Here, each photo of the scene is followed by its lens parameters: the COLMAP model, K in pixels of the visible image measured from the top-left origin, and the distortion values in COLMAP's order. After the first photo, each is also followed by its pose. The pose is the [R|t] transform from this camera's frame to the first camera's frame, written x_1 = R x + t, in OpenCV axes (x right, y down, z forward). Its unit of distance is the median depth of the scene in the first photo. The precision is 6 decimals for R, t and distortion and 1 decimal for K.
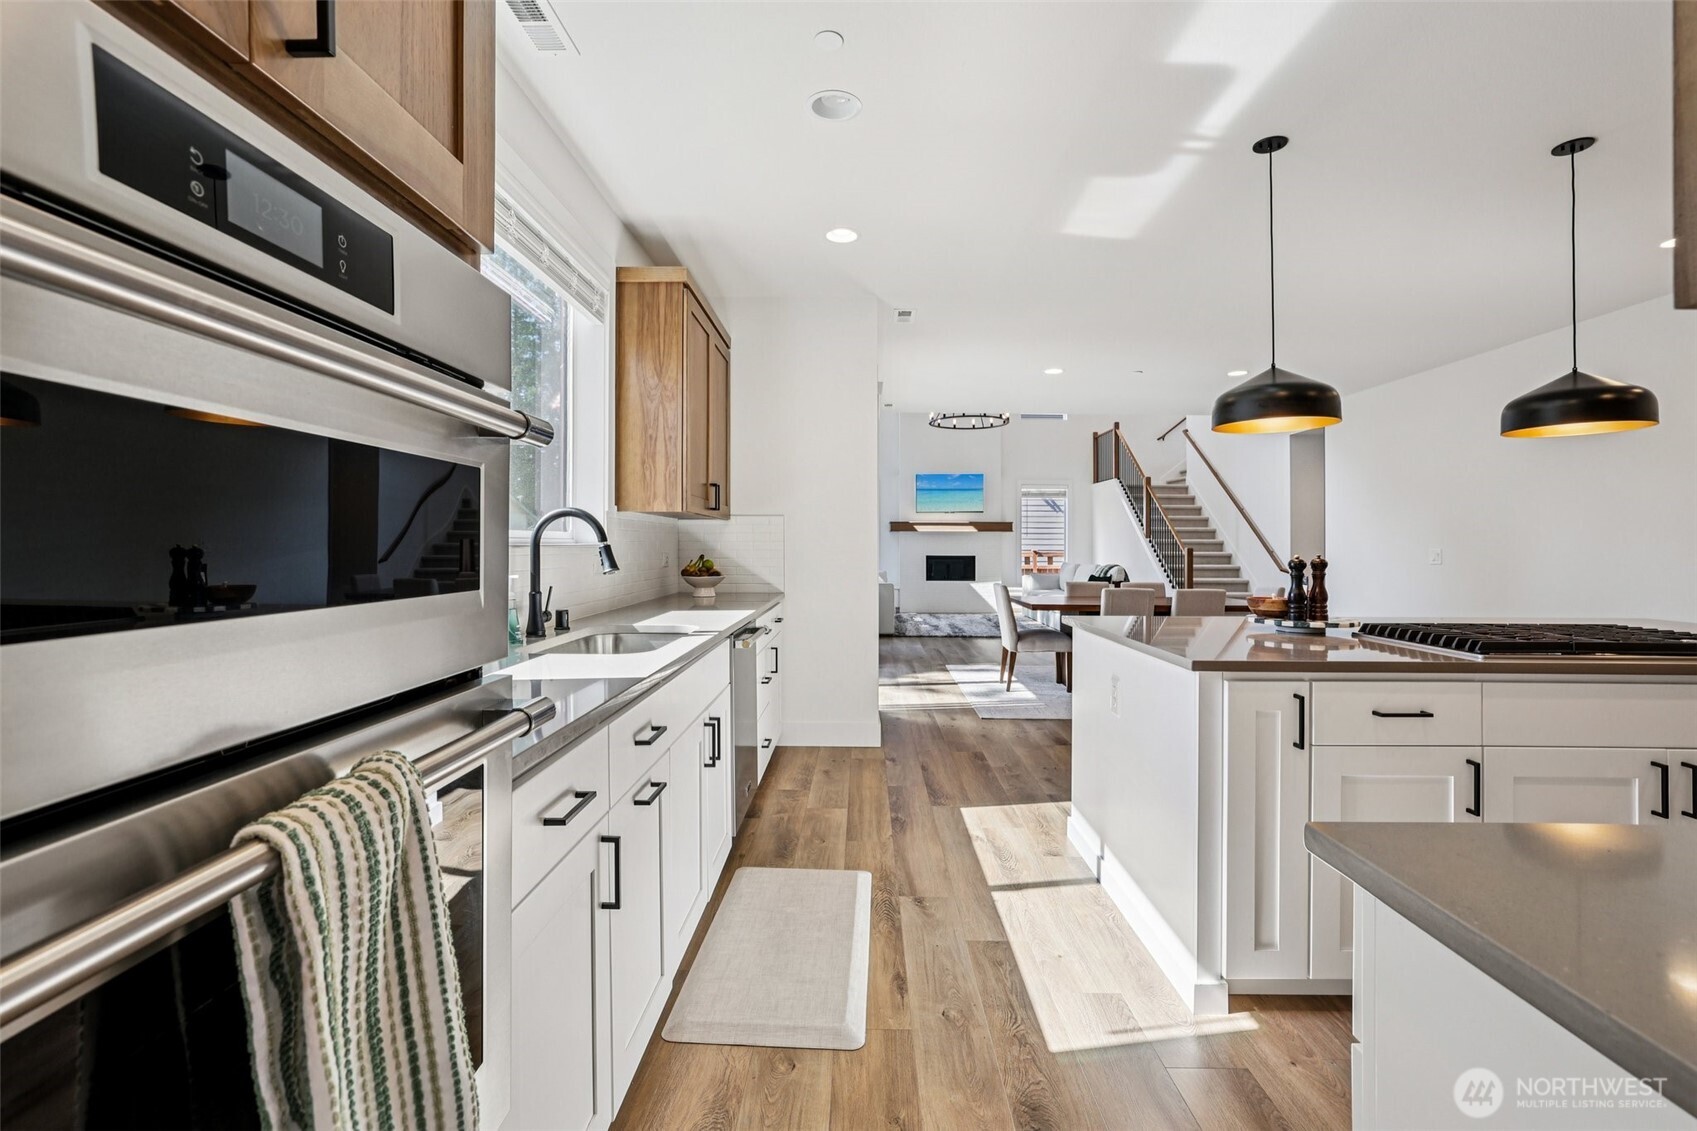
lens RADIAL K [[746.5, 0, 855.9], [0, 746.5, 550.7], [0, 0, 1]] dist [-0.036851, 0.000040]
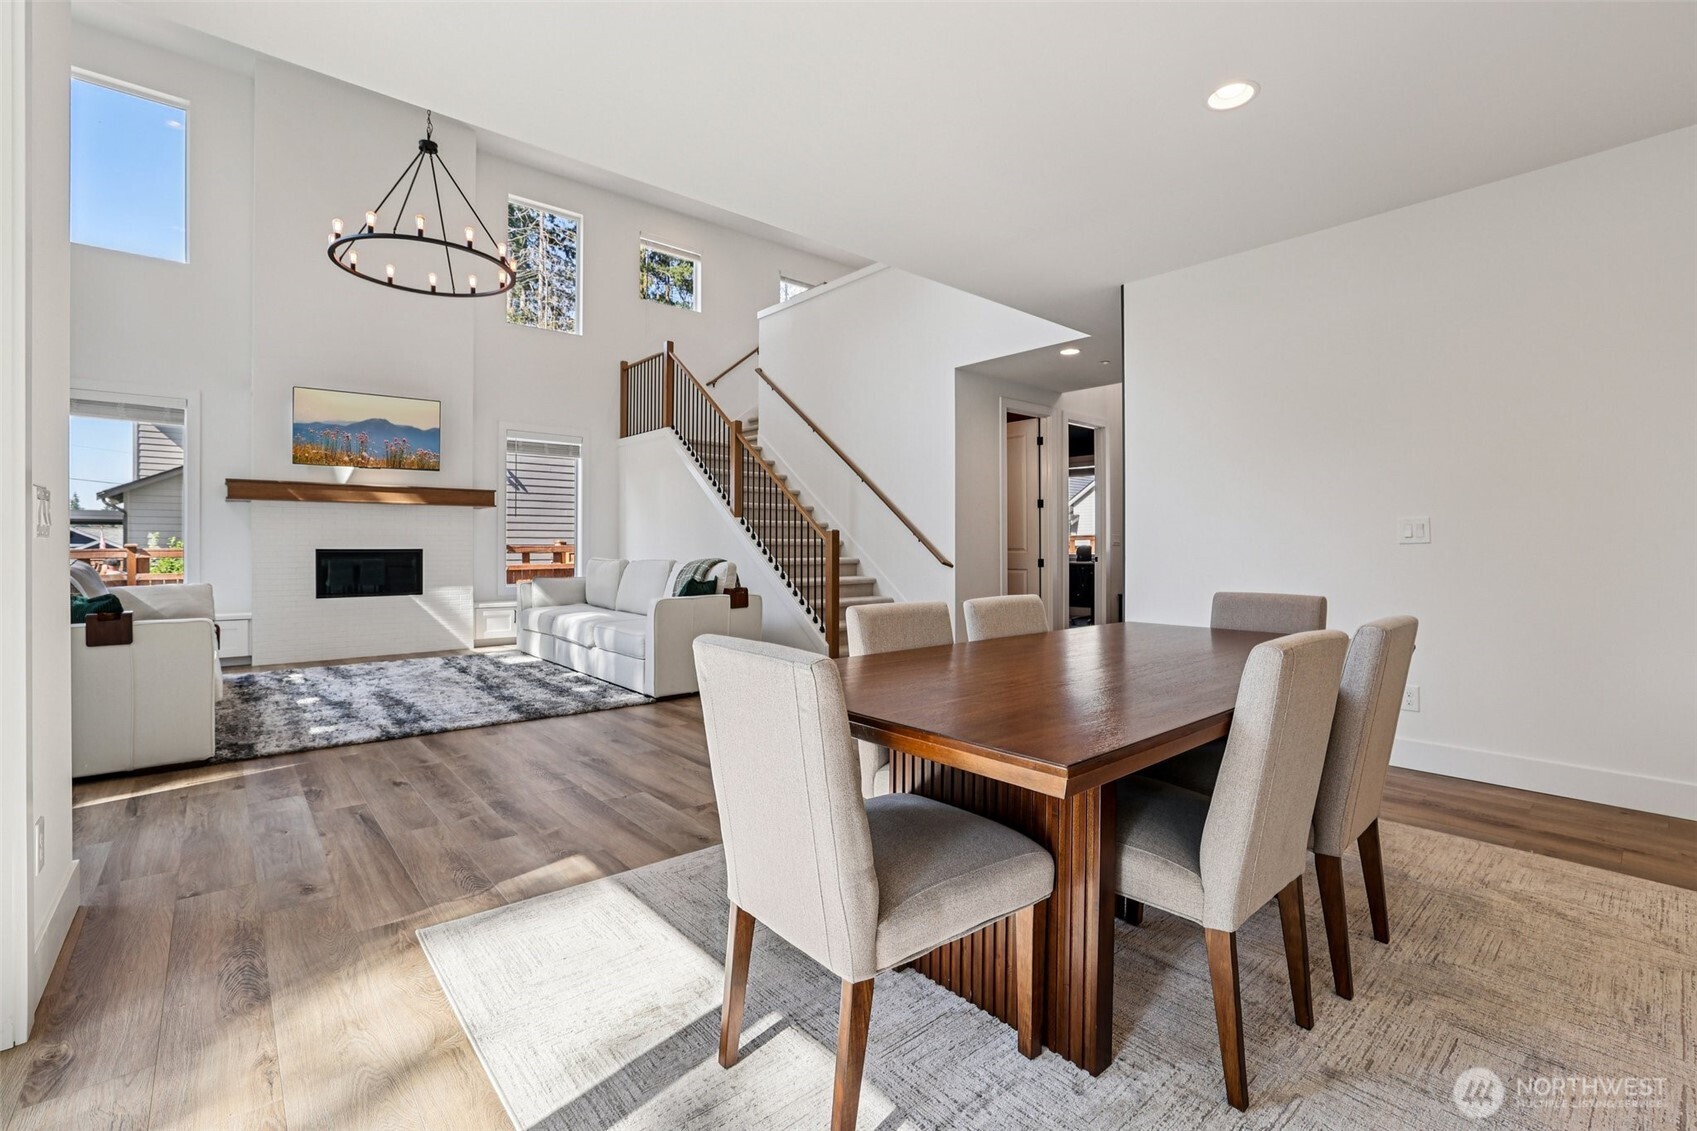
lens RADIAL K [[746.5, 0, 855.9], [0, 746.5, 550.7], [0, 0, 1]] dist [-0.036851, 0.000040]
pose [[0.743585, -0.009489, 0.668575, 0.037049], [0.008683, 0.999952, 0.004535, 0.008828], [-0.668585, 0.002433, 0.743631, 0.406688]]
